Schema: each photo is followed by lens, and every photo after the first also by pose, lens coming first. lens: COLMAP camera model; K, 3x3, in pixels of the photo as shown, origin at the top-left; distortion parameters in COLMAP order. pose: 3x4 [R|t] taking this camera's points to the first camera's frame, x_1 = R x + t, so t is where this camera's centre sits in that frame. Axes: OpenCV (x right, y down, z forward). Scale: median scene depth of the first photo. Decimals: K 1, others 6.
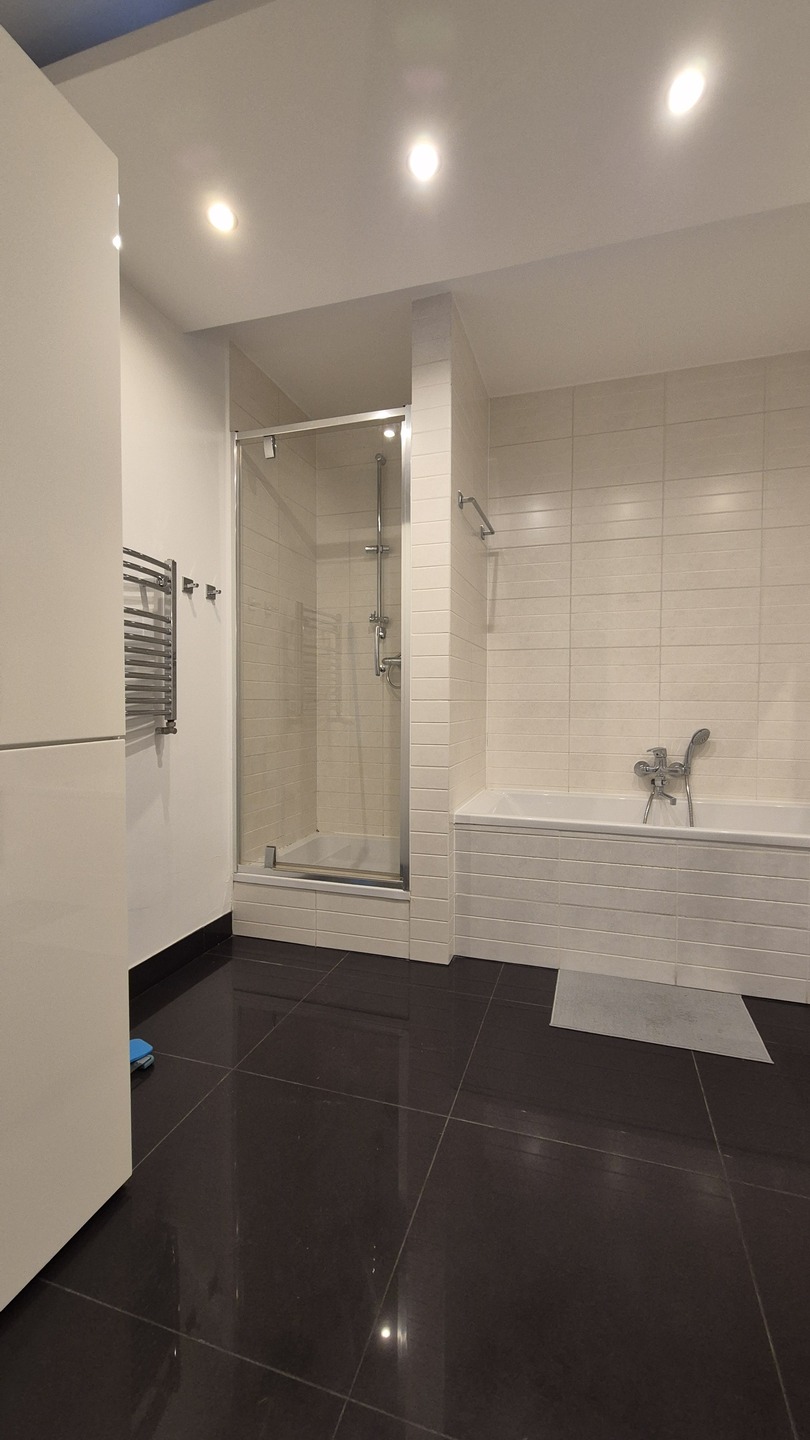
lens RADIAL K [[591.7, 0, 410.1], [0, 591.7, 717.3], [0, 0, 1]] dist [-0.000341, 0.001814]
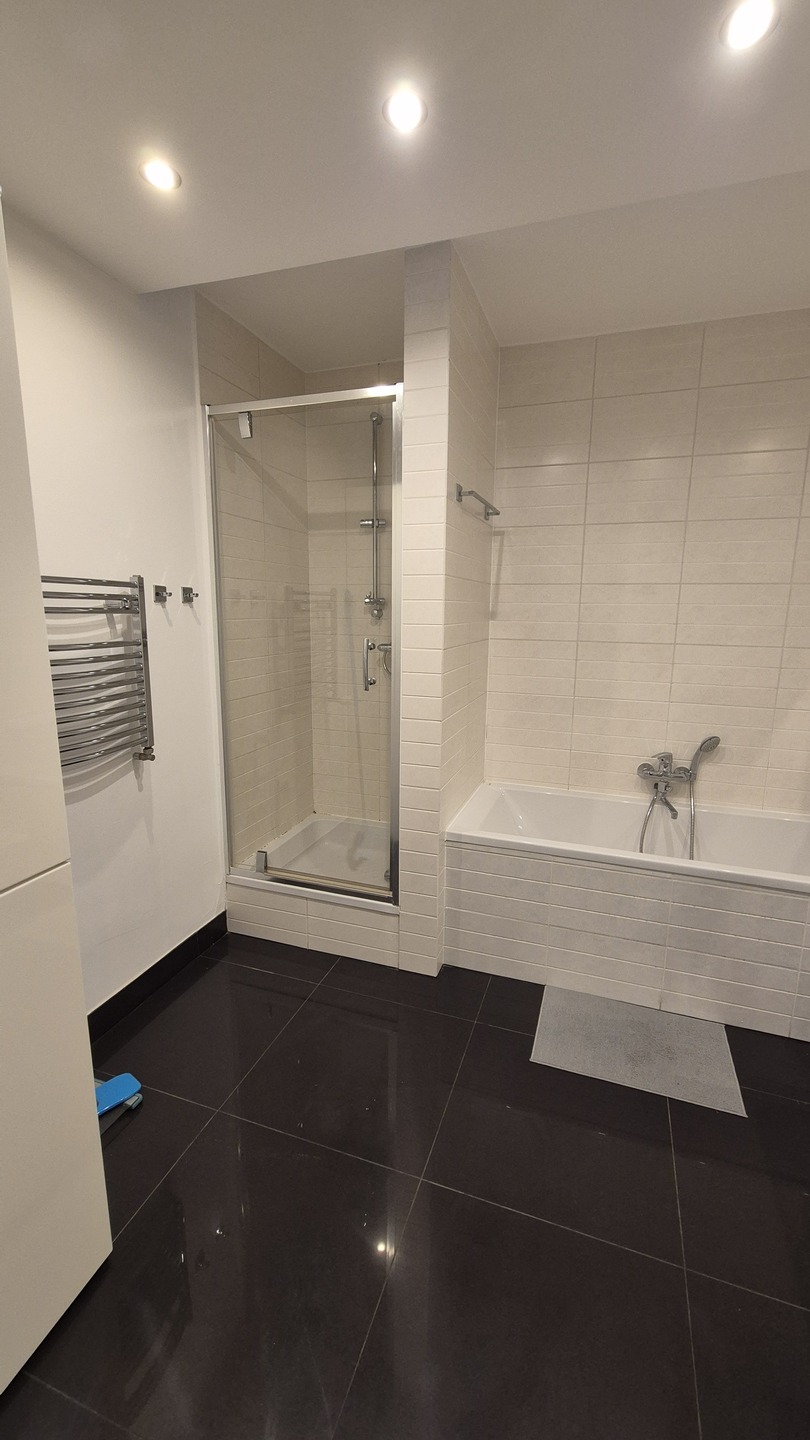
lens RADIAL K [[591.7, 0, 411.5], [0, 591.7, 715.6], [0, 0, 1]] dist [-0.000341, 0.001814]
pose [[0.999638, 0.011327, -0.024388, 0.037621], [-0.007360, 0.987572, 0.156995, -0.166053], [0.025863, -0.156759, 0.987298, 0.061266]]
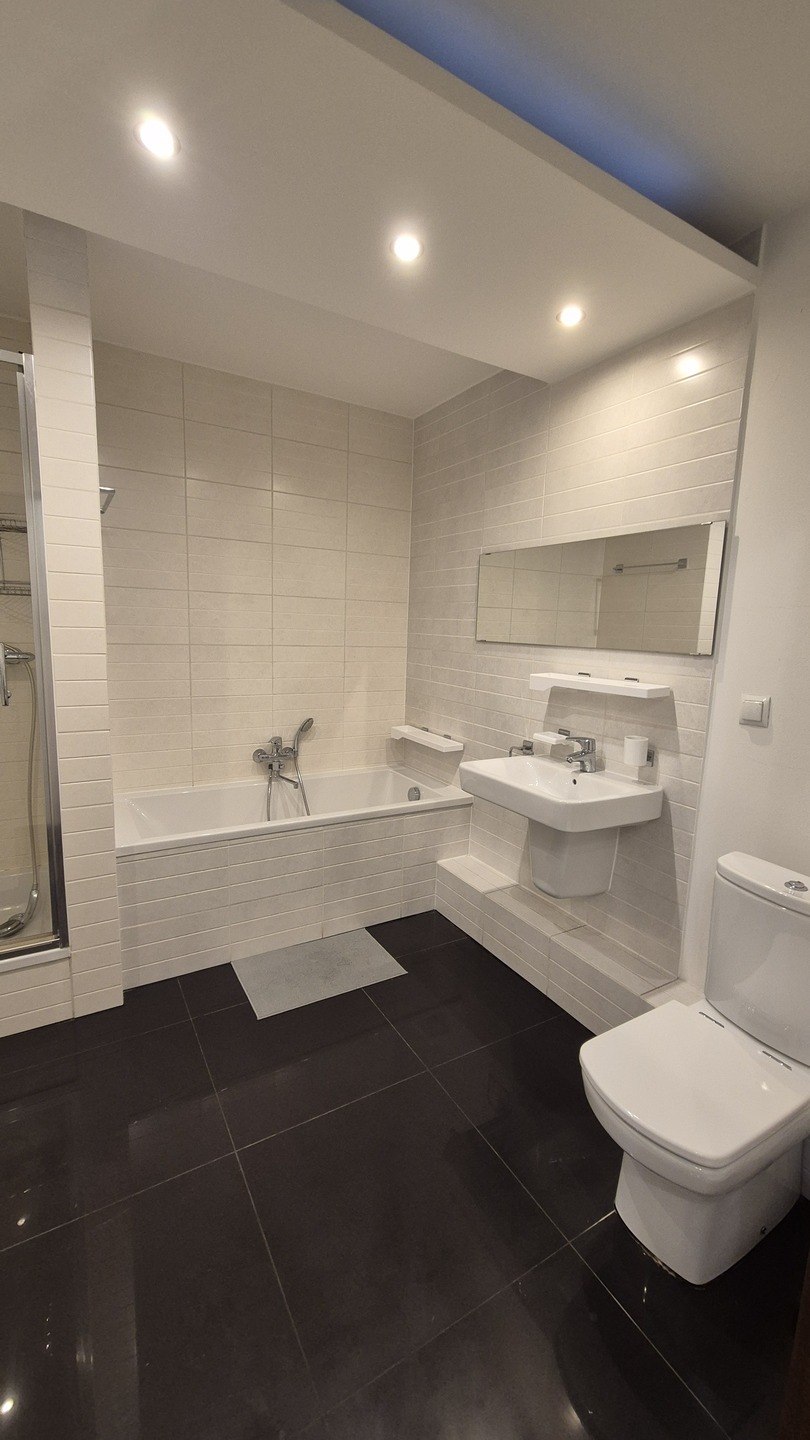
lens RADIAL K [[591.7, 0, 413.9], [0, 591.7, 716.5], [0, 0, 1]] dist [-0.000341, 0.001814]
pose [[0.659116, -0.097891, 0.745643, -0.264364], [-0.011343, 0.990085, 0.140010, -0.160481], [-0.751955, -0.100741, 0.651471, 0.070889]]
